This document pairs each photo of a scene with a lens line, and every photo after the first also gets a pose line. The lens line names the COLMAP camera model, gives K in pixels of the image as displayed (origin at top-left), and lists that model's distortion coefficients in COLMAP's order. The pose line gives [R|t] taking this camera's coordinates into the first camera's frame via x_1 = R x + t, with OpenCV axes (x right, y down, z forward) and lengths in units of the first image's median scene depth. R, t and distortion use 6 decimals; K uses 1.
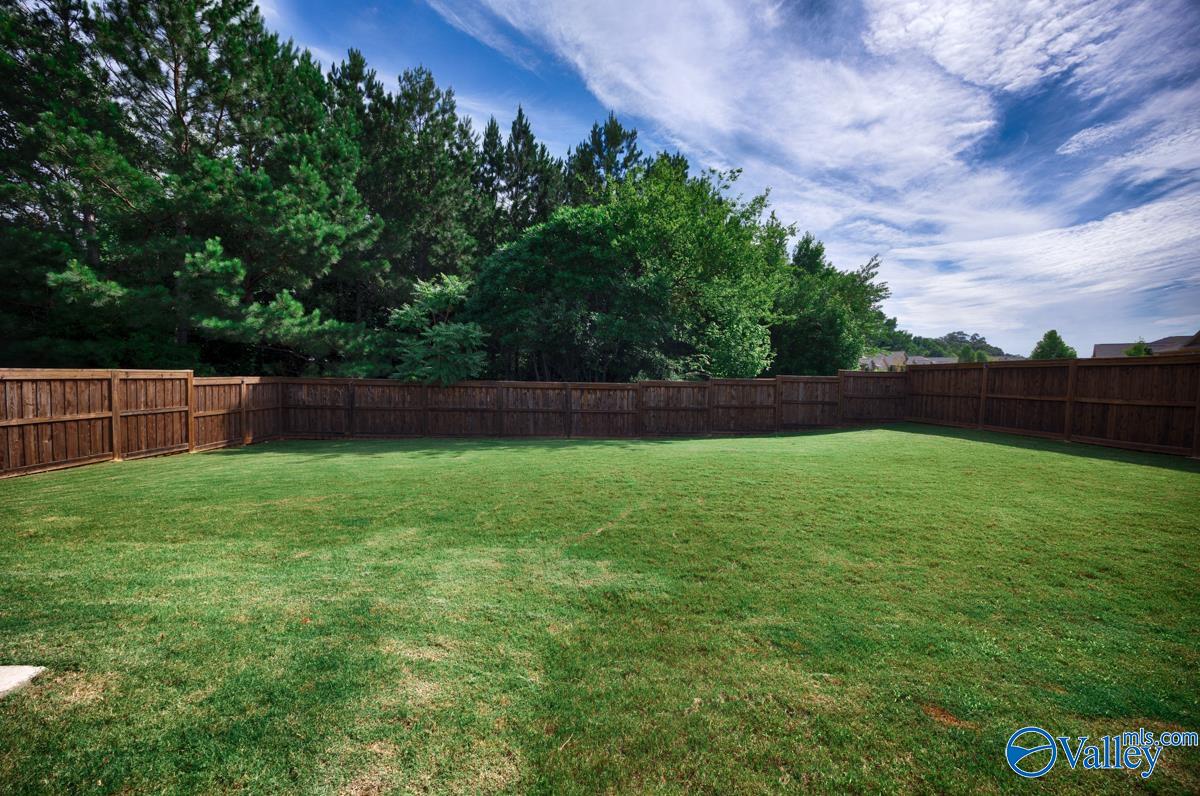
lens RADIAL K [[467.1, 0, 597.7], [0, 467.1, 393.8], [0, 0, 1]] dist [-0.002419, 0.000295]
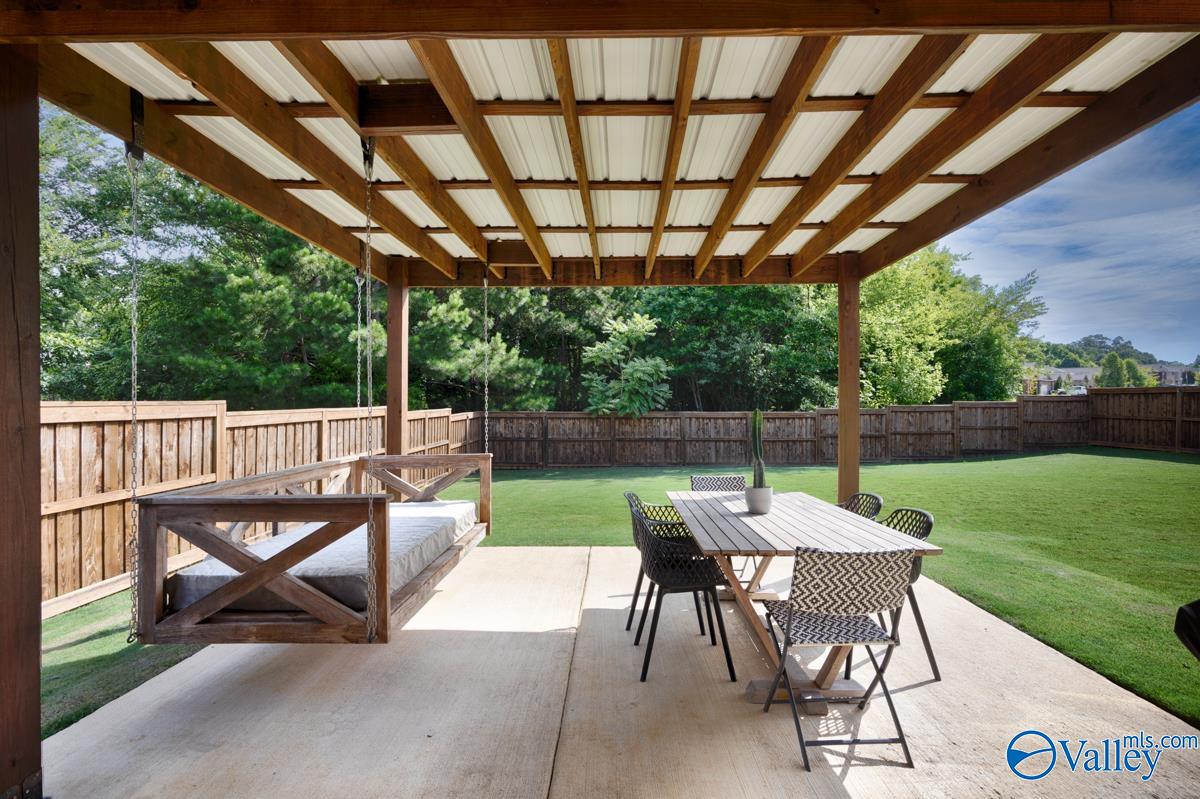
lens RADIAL K [[563.7, 0, 596.4], [0, 563.7, 399.6], [0, 0, 1]] dist [-0.005100, -0.000697]
pose [[0.997506, -0.018259, -0.068180, -0.312785], [0.015849, 0.999236, -0.035727, -0.012631], [0.068780, 0.034557, 0.997033, -0.275099]]
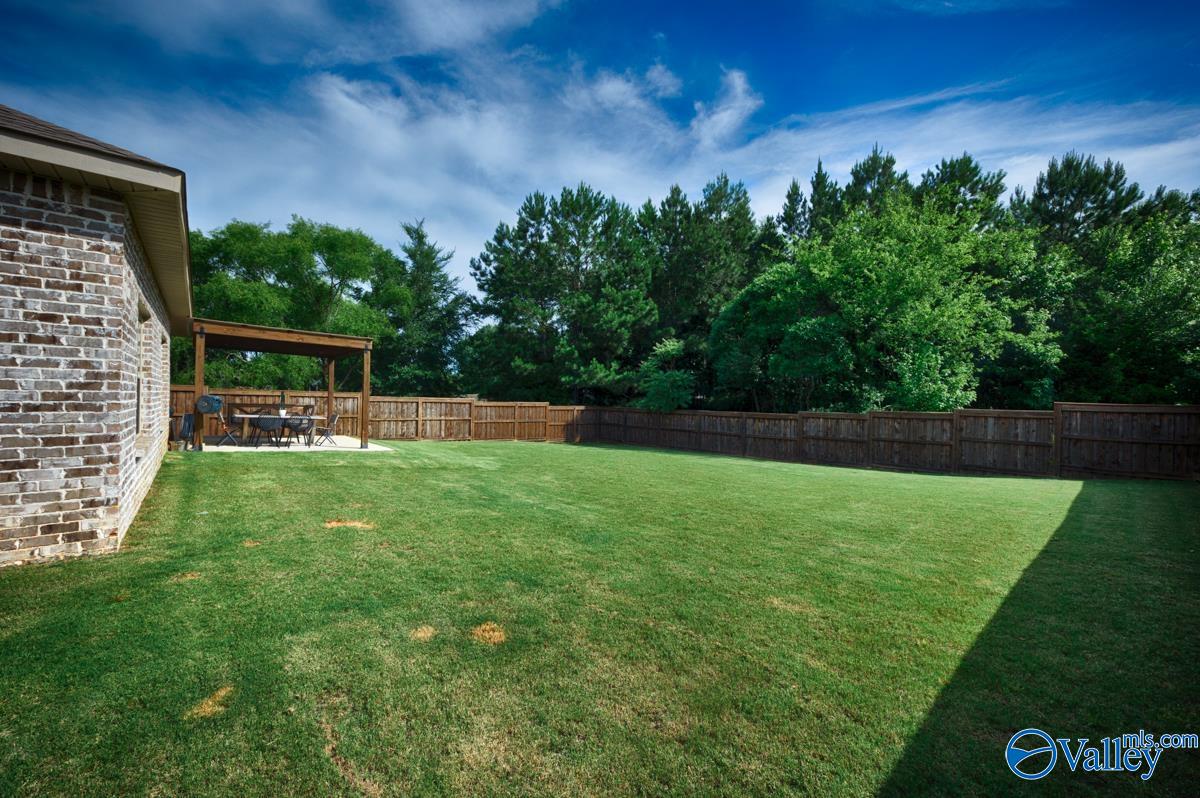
lens RADIAL K [[467.1, 0, 591.2], [0, 467.1, 392.9], [0, 0, 1]] dist [-0.002419, 0.000295]
pose [[0.605564, -0.015043, -0.795654, 0.685911], [-0.039636, 0.998010, -0.049036, 0.001178], [0.794809, 0.061231, 0.603763, -0.087961]]
